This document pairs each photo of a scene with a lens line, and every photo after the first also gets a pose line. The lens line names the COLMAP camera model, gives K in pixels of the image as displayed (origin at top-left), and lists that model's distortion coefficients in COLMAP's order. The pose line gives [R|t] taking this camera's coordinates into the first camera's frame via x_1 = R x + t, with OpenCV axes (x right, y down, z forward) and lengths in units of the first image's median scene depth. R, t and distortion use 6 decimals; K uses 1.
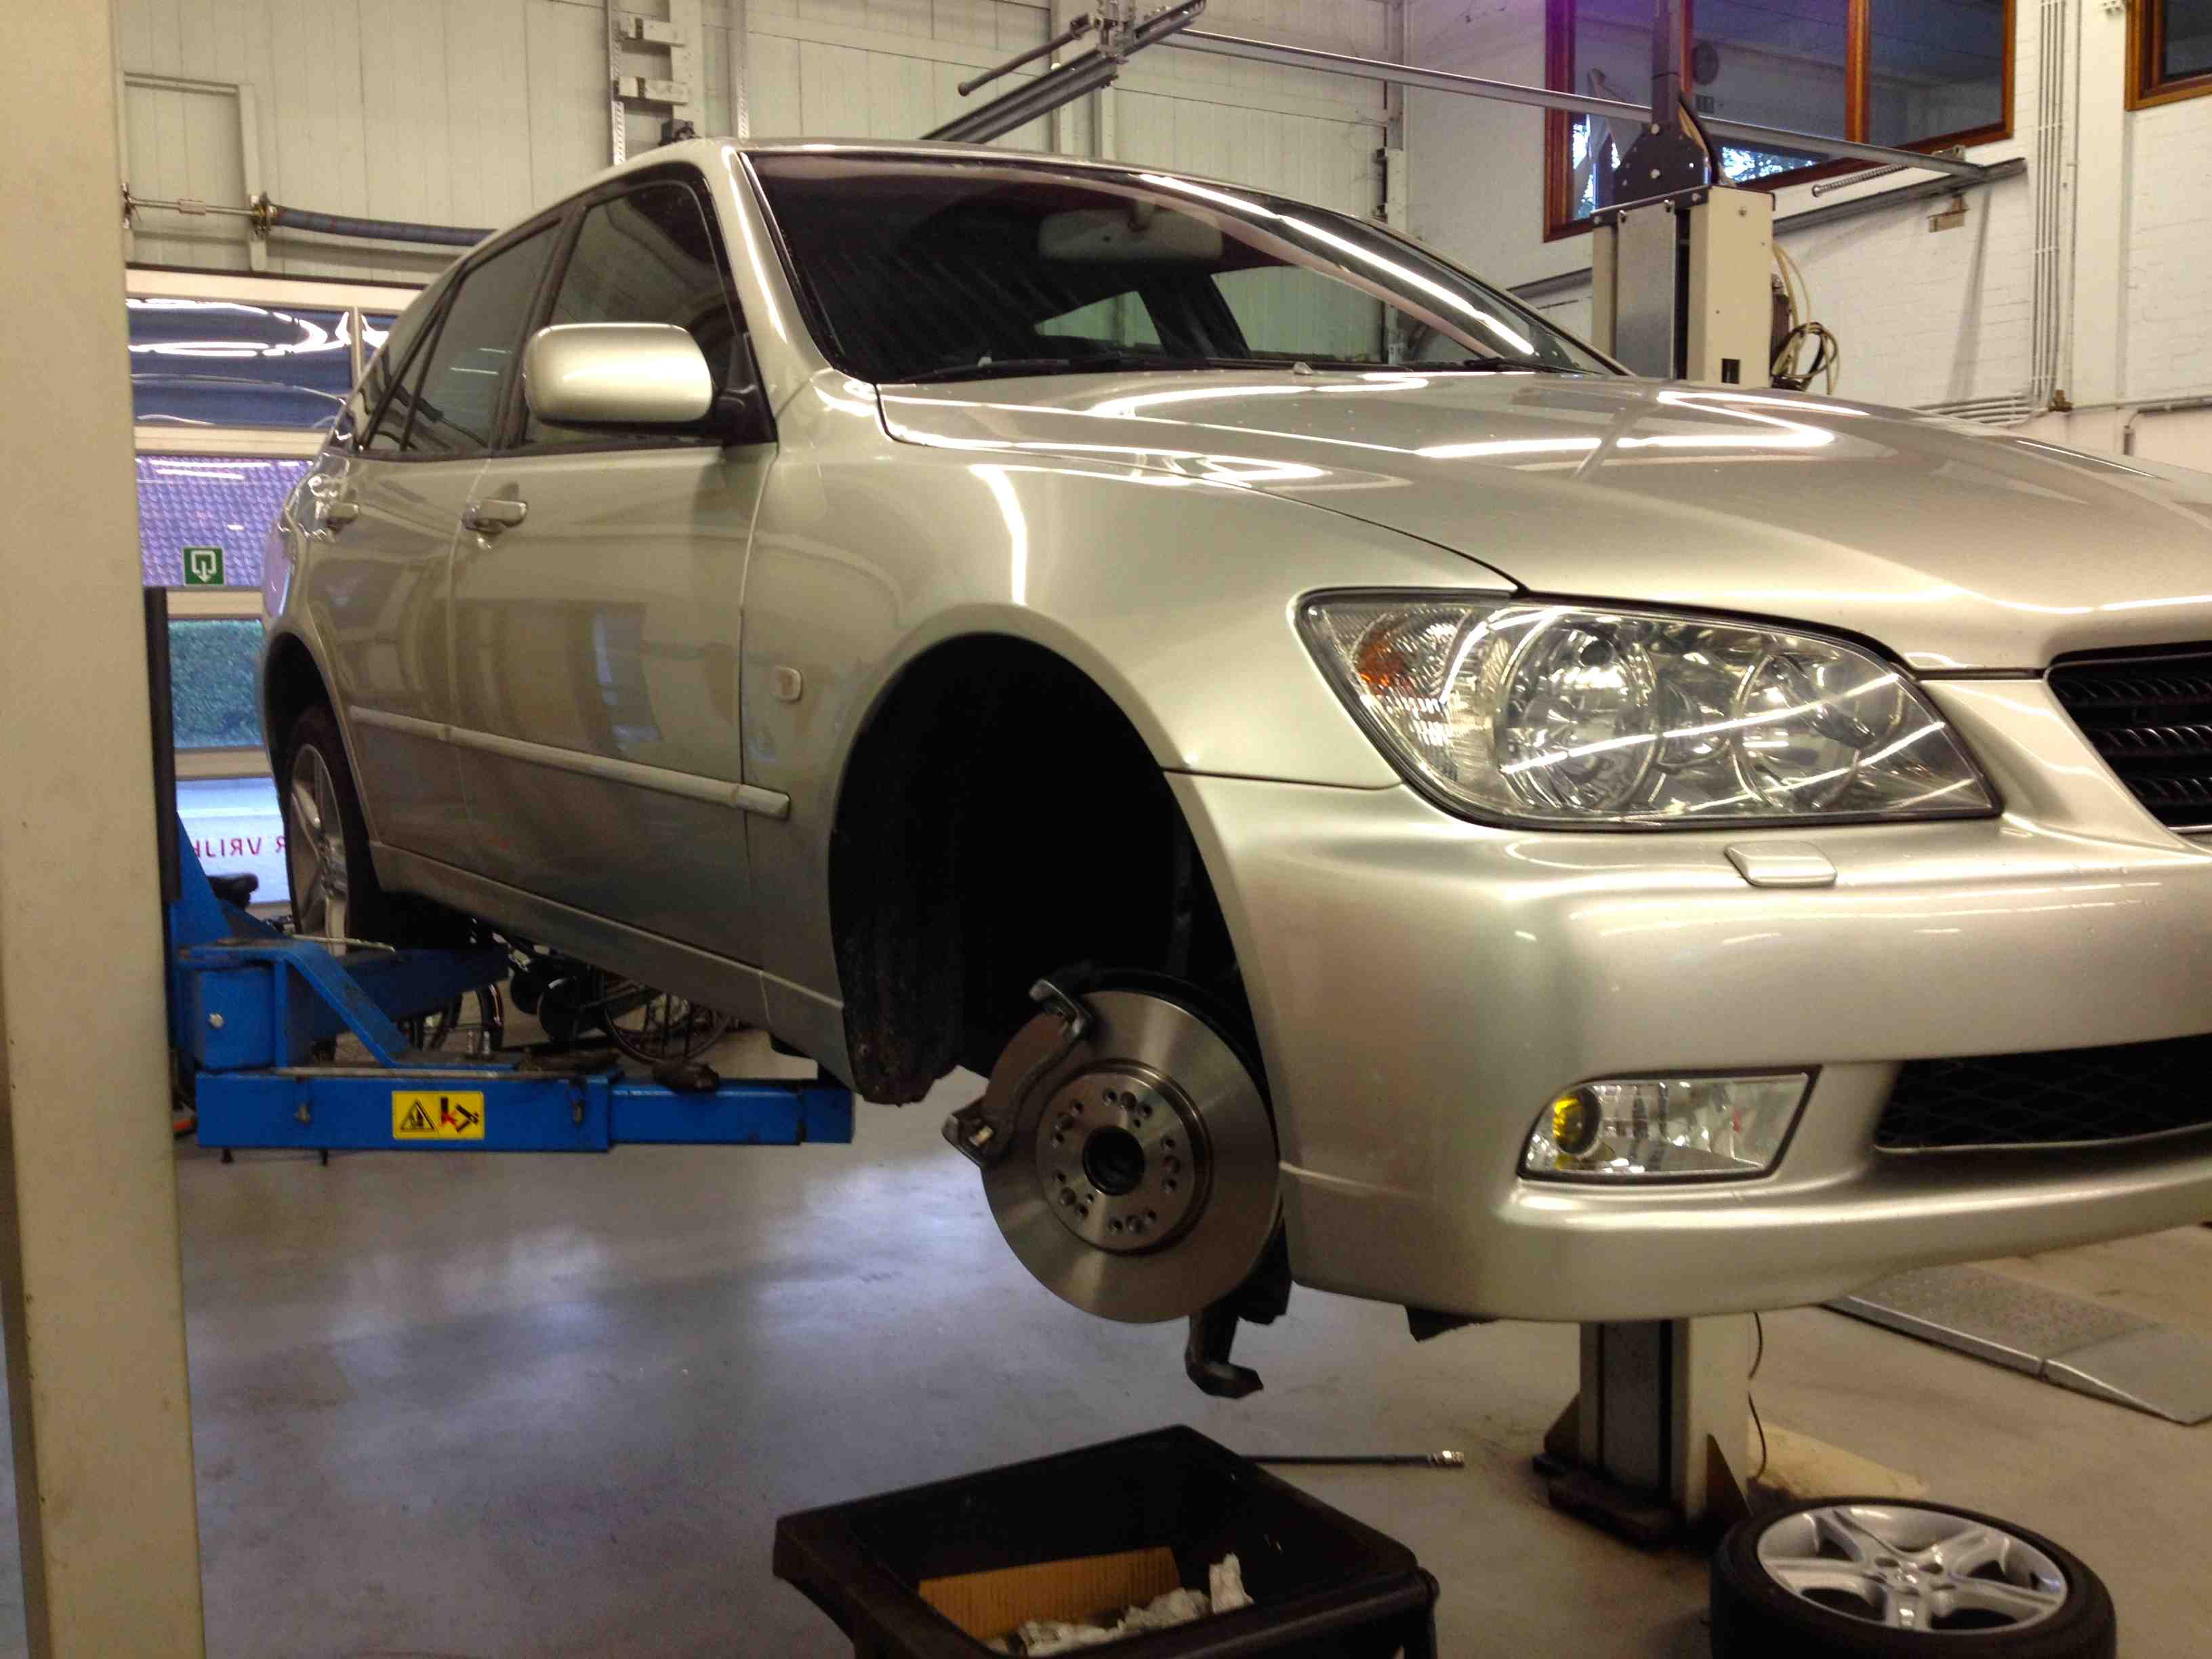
lens RADIAL K [[2122.3, 0, 1109.7], [0, 2122.3, 874.6], [0, 0, 1]] dist [0.147156, -0.329737]
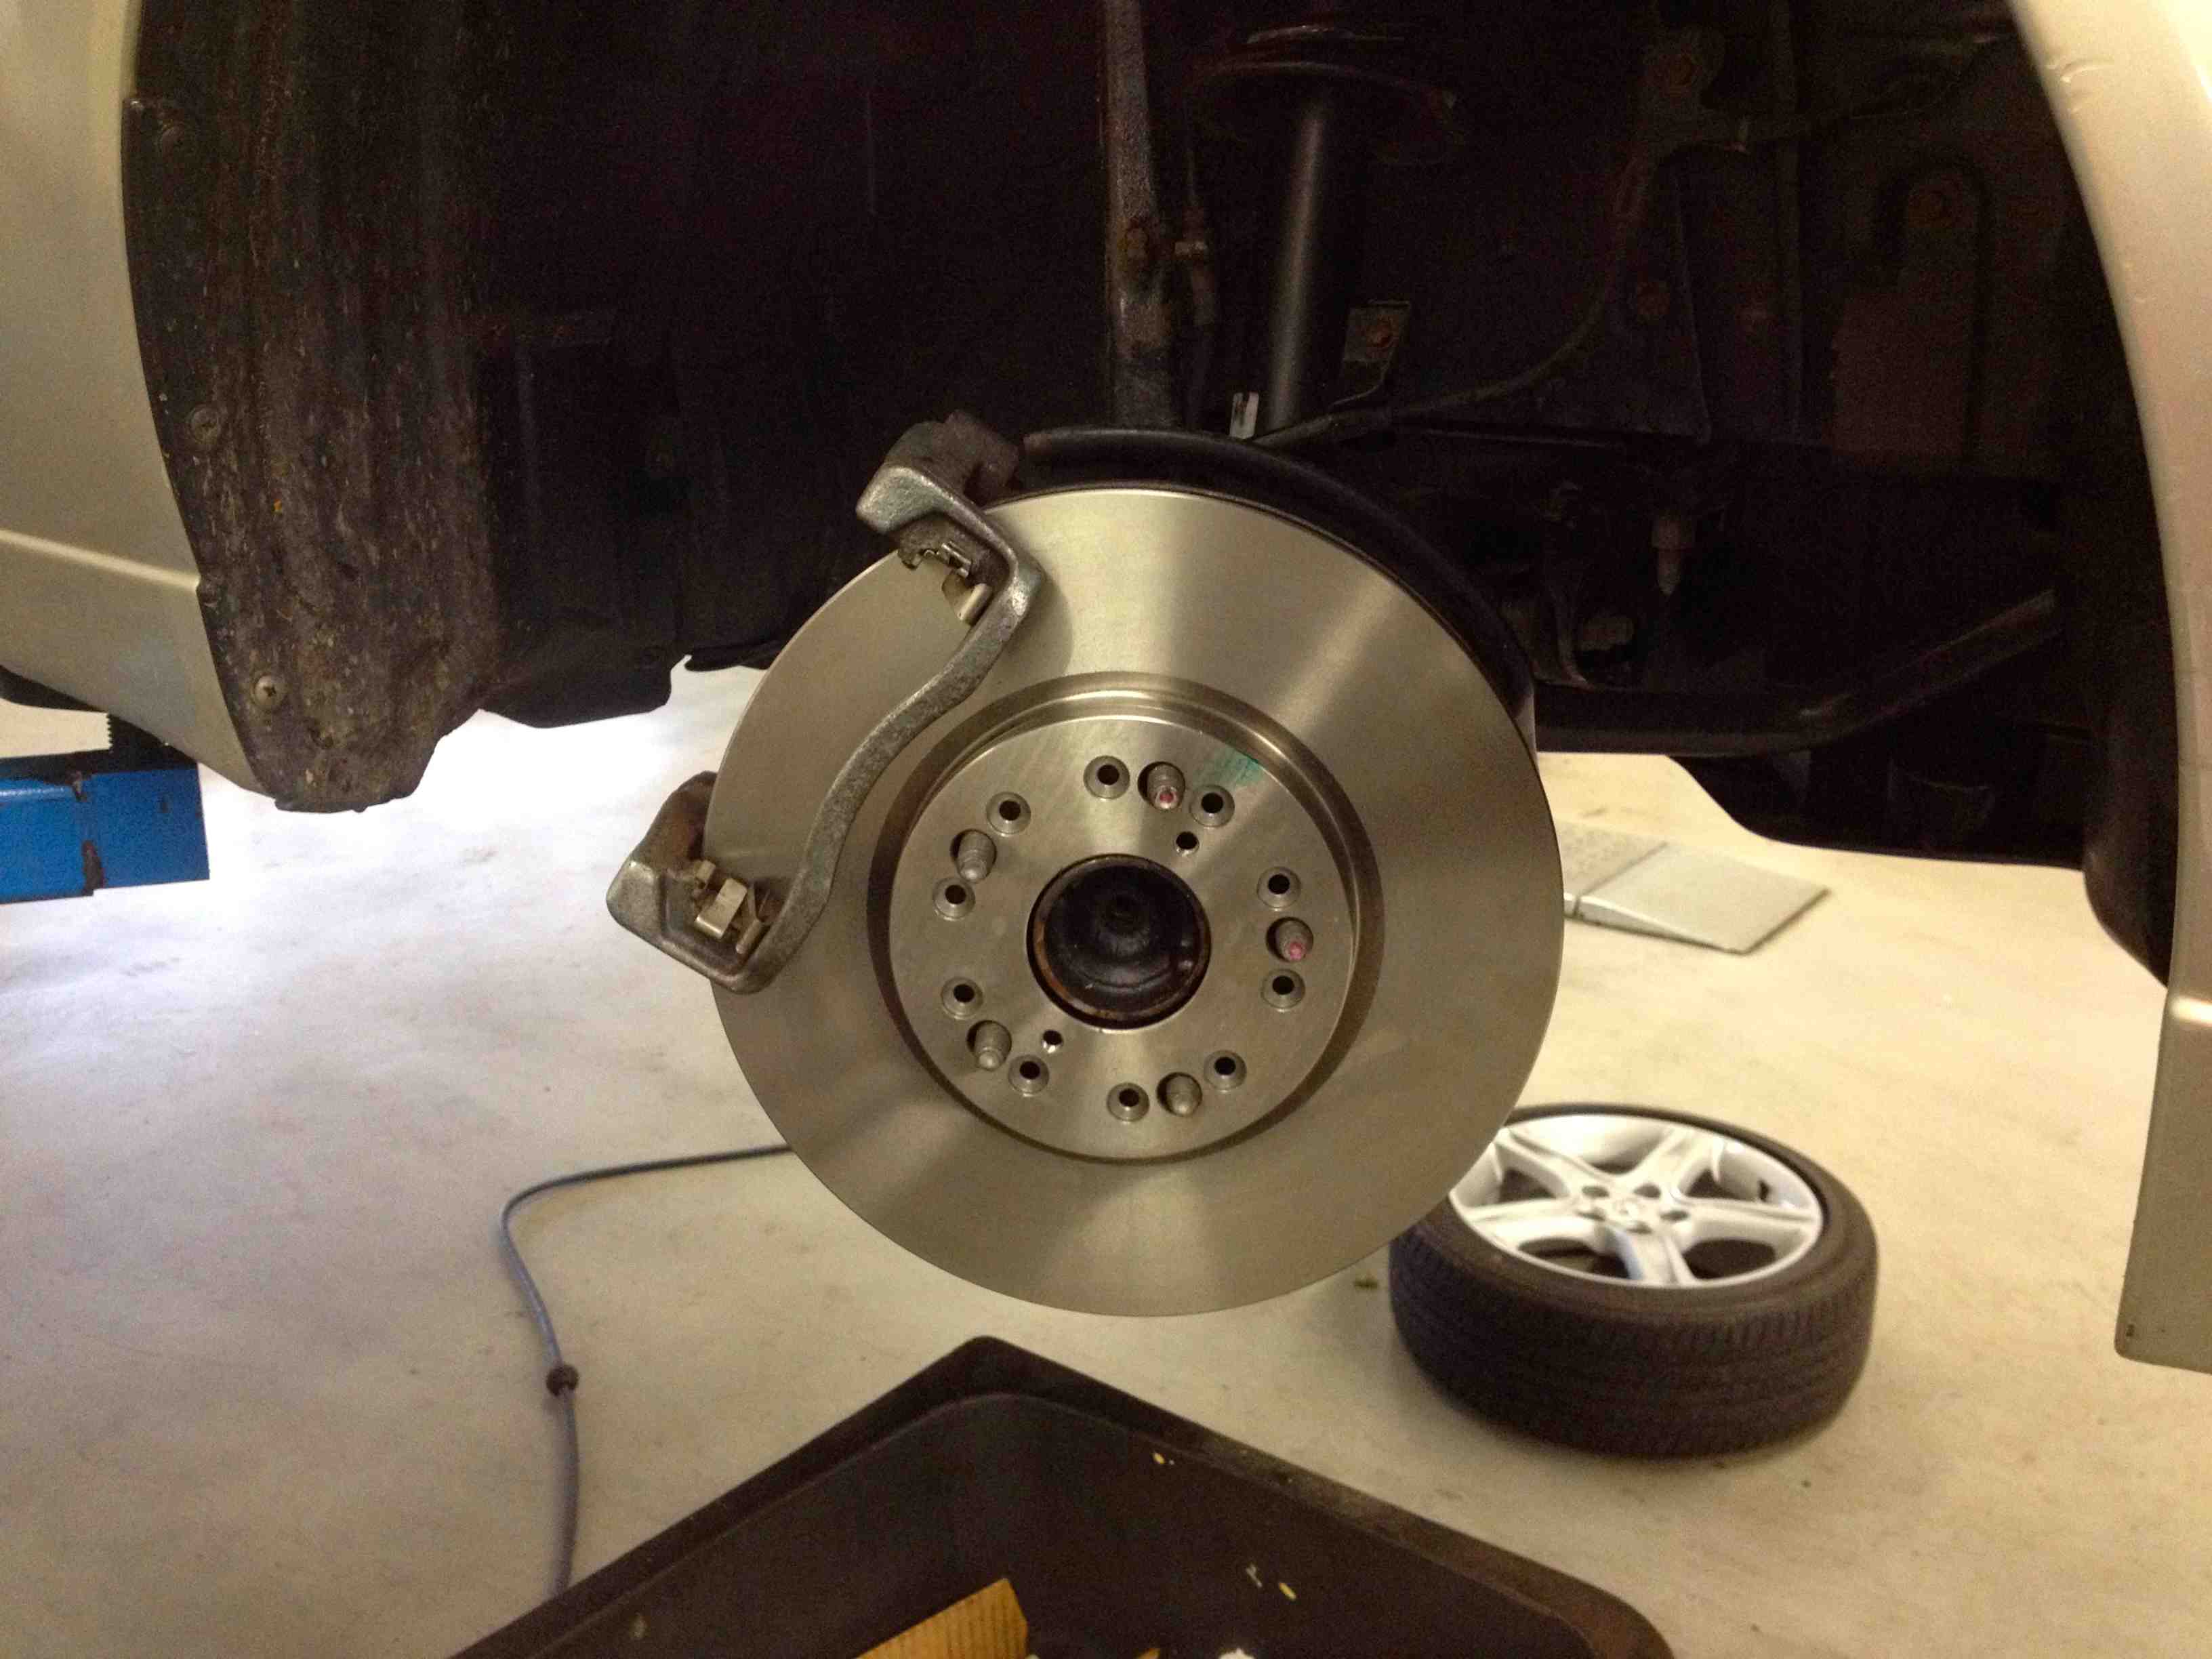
lens RADIAL K [[2122.3, 0, 1109.7], [0, 2122.3, 874.6], [0, 0, 1]] dist [0.147156, -0.329737]
pose [[0.937050, -0.114193, 0.329995, -0.099641], [0.043969, 0.976081, 0.212914, 0.033973], [-0.346415, -0.185002, 0.919658, 0.527589]]
